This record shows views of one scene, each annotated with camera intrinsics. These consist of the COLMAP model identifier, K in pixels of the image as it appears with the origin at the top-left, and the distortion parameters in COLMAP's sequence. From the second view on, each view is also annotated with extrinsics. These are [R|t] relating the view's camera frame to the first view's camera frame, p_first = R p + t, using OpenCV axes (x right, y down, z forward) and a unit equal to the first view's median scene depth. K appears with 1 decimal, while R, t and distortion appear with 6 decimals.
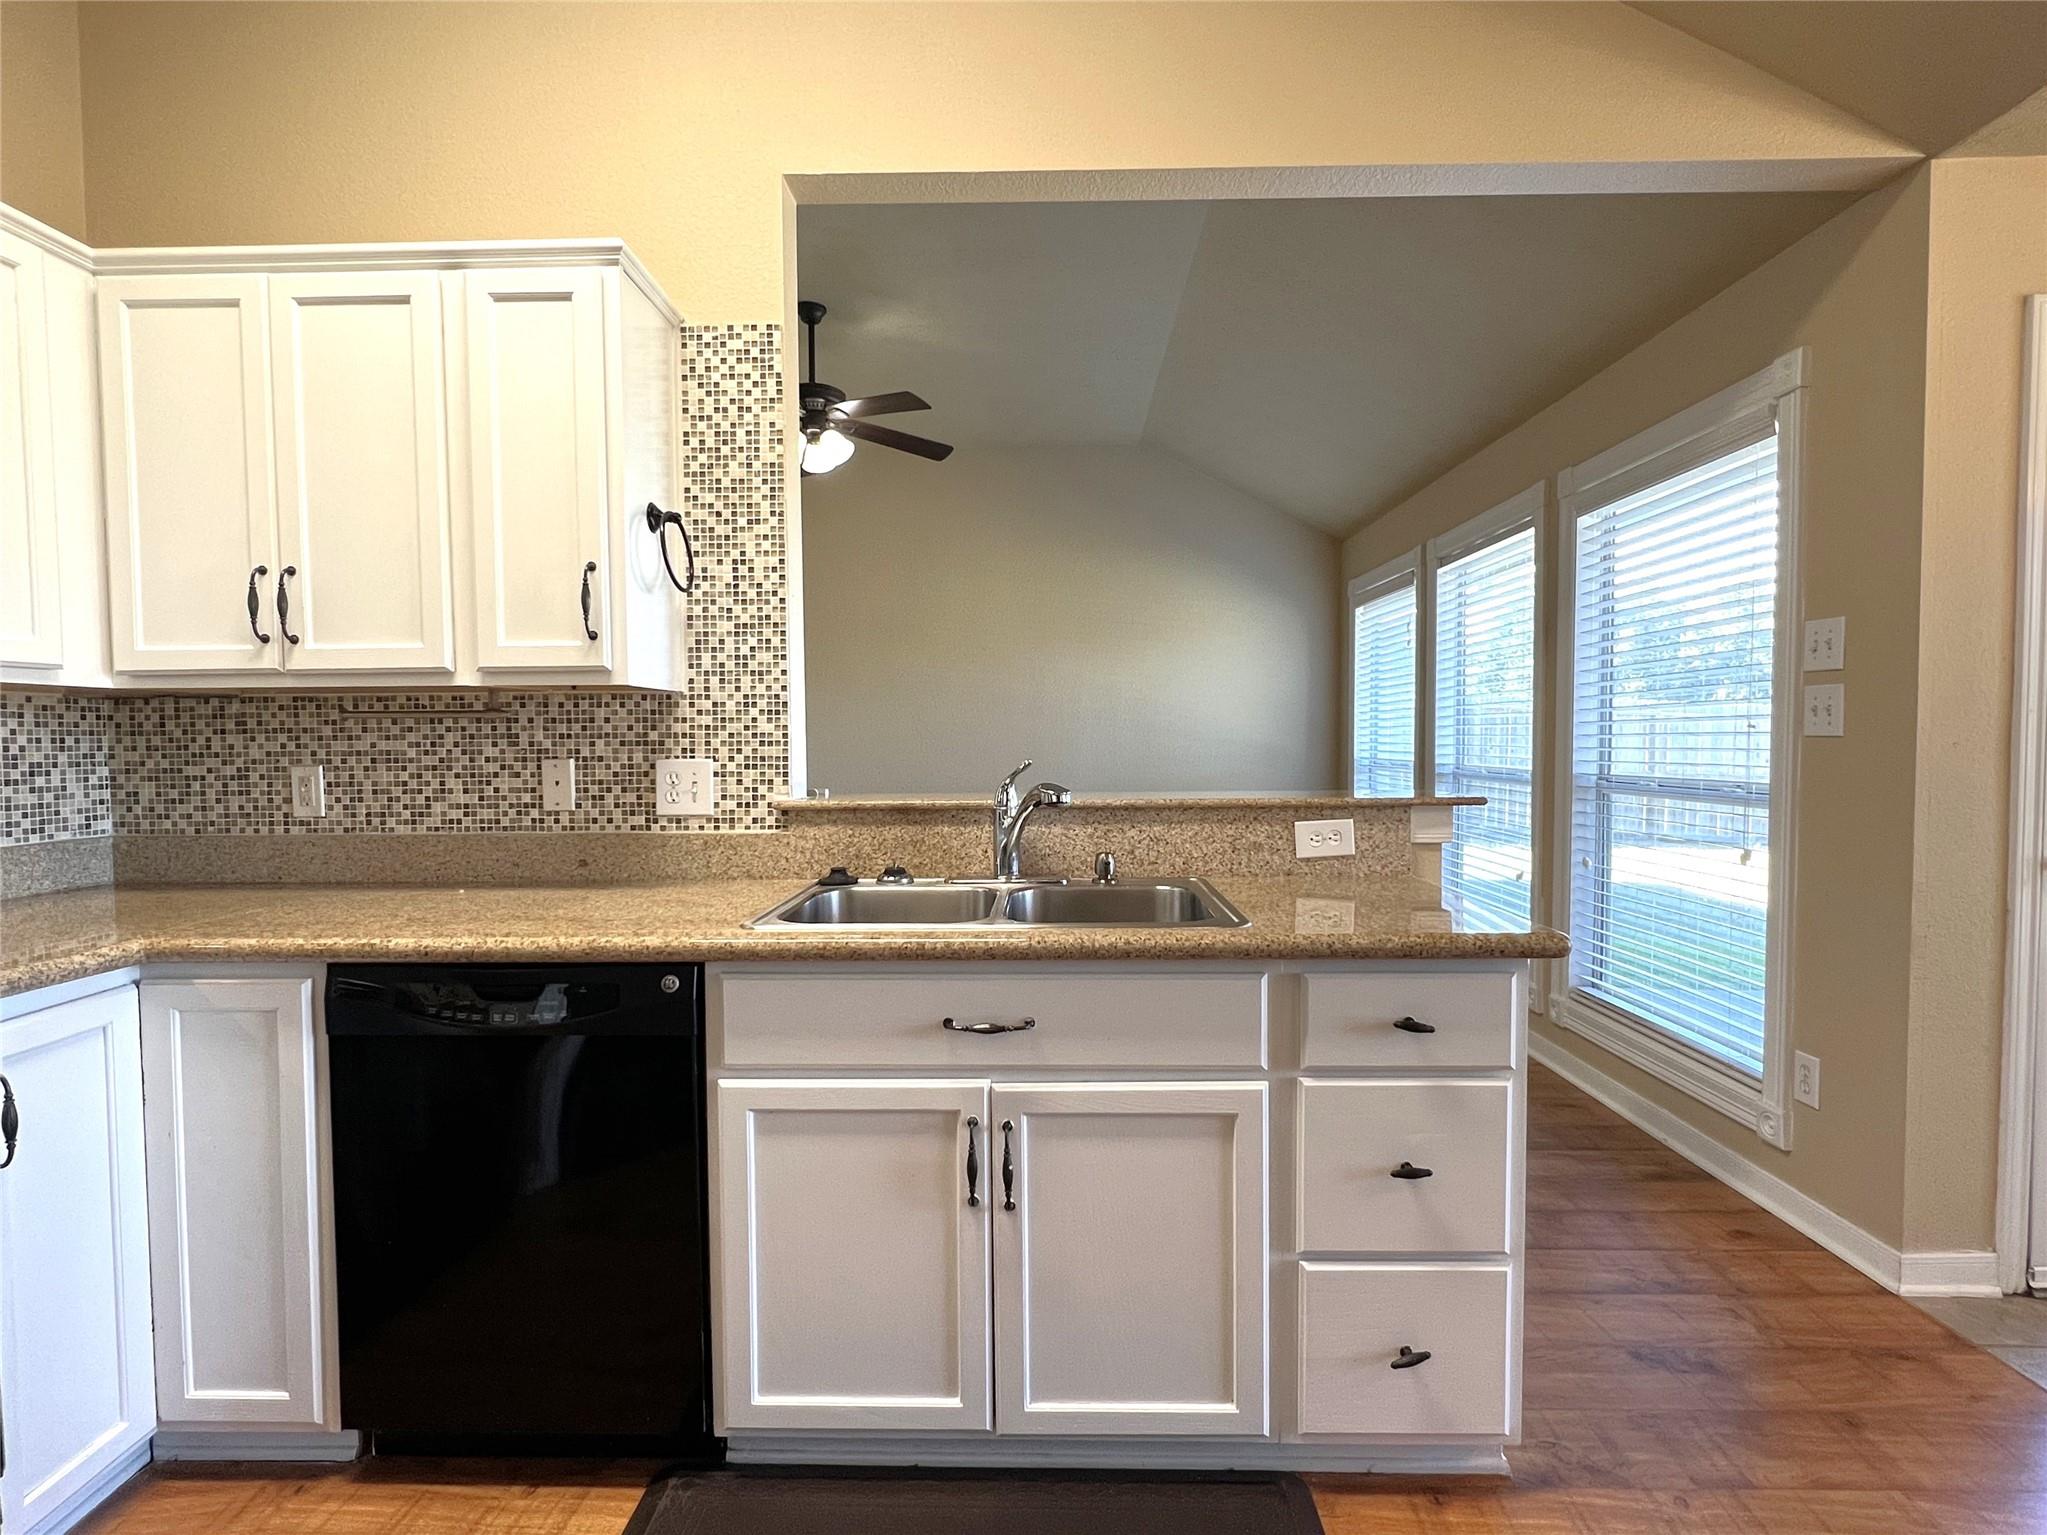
lens RADIAL K [[1030.4, 0, 1021.3], [0, 1030.4, 778.0], [0, 0, 1]] dist [0.000915, 0.000520]
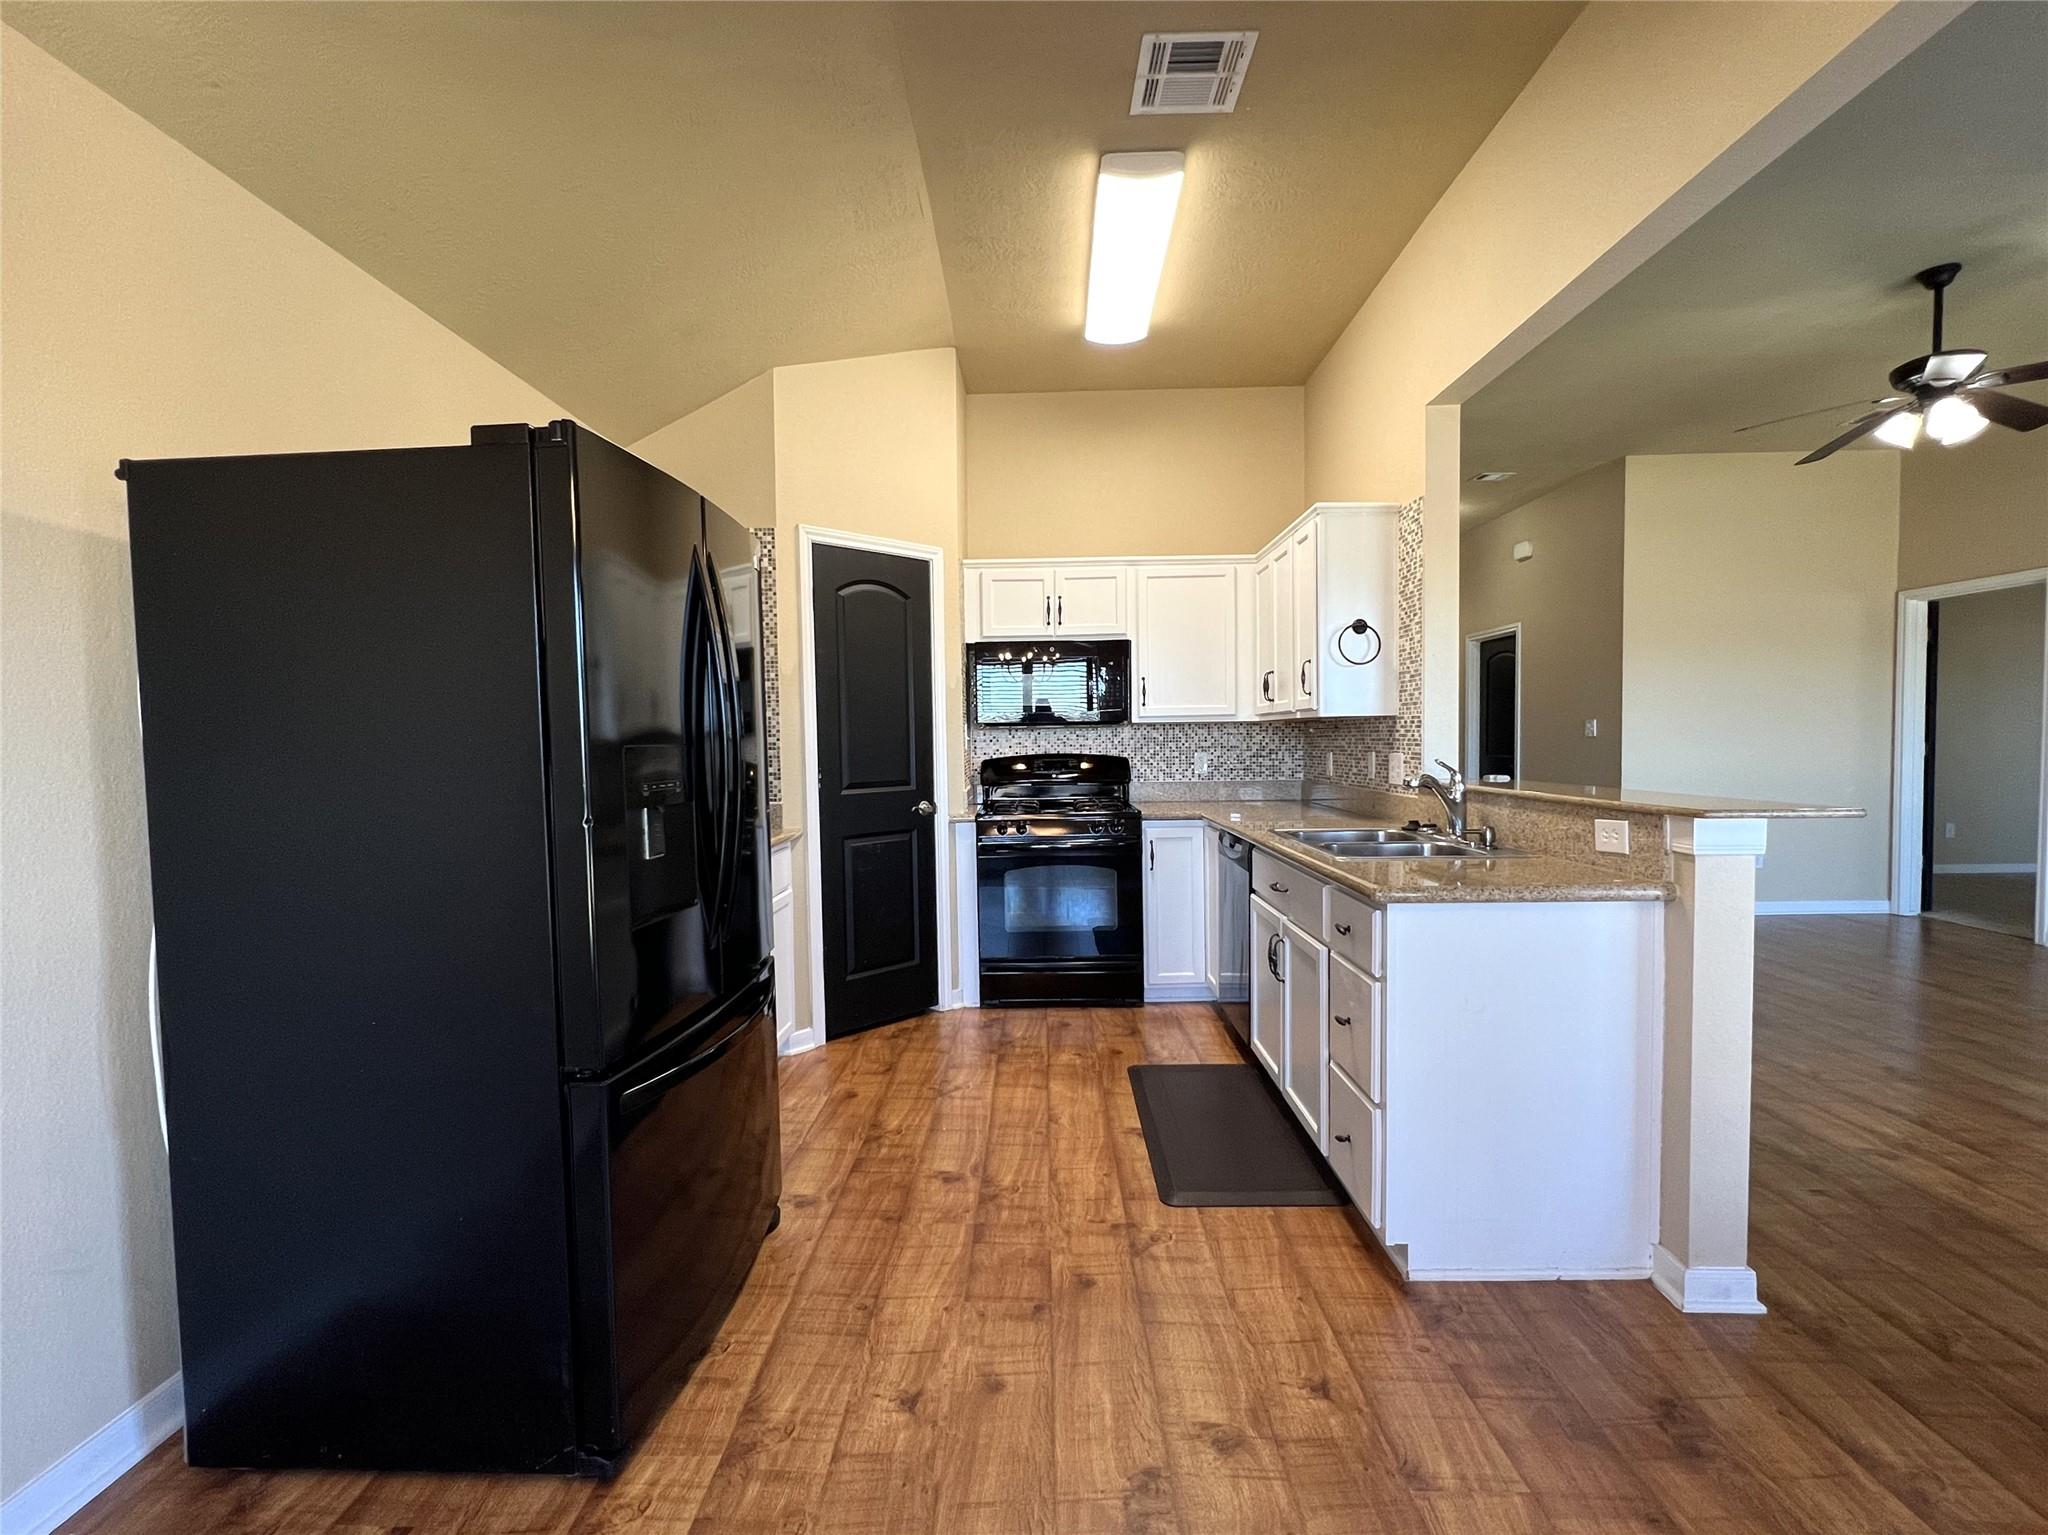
lens RADIAL K [[932.2, 0, 1024.7], [0, 932.2, 774.4], [0, 0, 1]] dist [-0.000182, -0.000028]
pose [[0.004153, 0.044425, -0.999004, 1.302418], [-0.027159, 0.998649, 0.044296, -0.035900], [0.999623, 0.026948, 0.005354, 0.355275]]
